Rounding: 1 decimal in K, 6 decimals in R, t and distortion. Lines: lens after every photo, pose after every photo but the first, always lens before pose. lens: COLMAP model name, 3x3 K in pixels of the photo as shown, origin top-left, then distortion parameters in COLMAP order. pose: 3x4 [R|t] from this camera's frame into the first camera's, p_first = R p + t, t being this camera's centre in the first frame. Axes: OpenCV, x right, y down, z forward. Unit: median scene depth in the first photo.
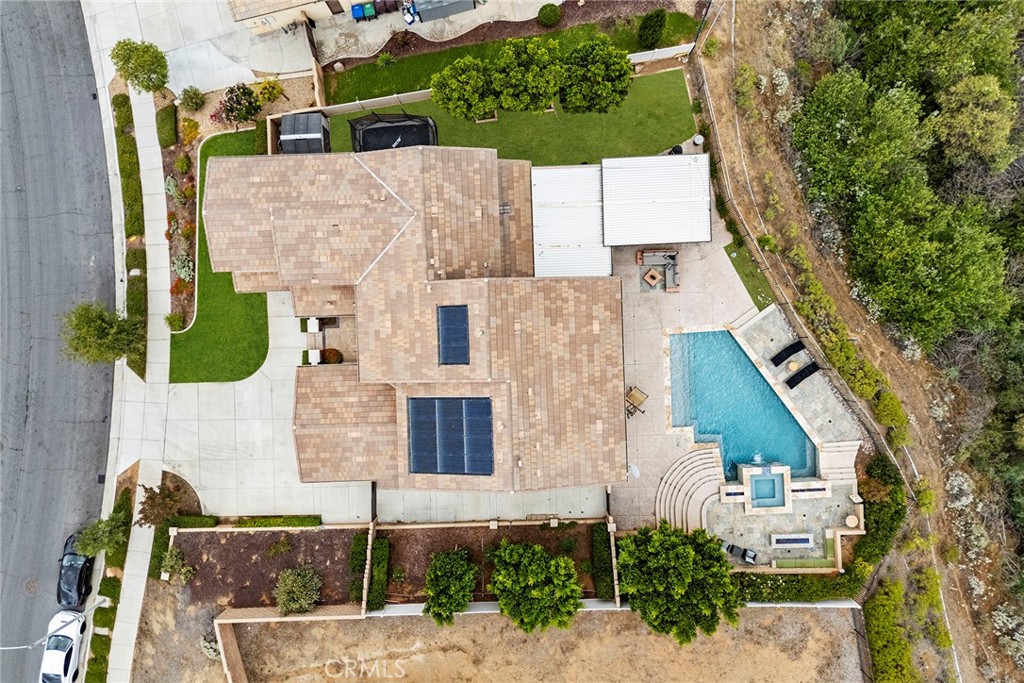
lens RADIAL K [[750.3, 0, 514.4], [0, 750.3, 362.0], [0, 0, 1]] dist [0.027785, -0.003637]
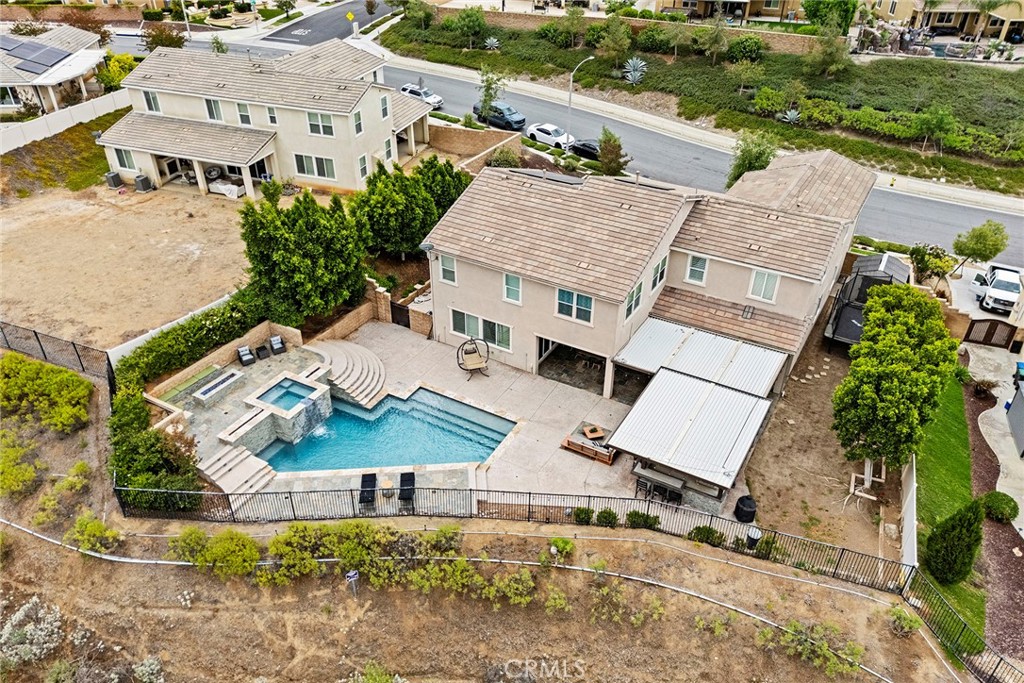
lens RADIAL K [[750.3, 0, 514.4], [0, 750.3, 362.0], [0, 0, 1]] dist [0.027785, -0.003637]
pose [[-0.536991, 0.493133, -0.684442, 0.716962], [-0.843382, -0.331747, 0.422670, -0.342232], [-0.018629, 0.804216, 0.594045, 0.499279]]
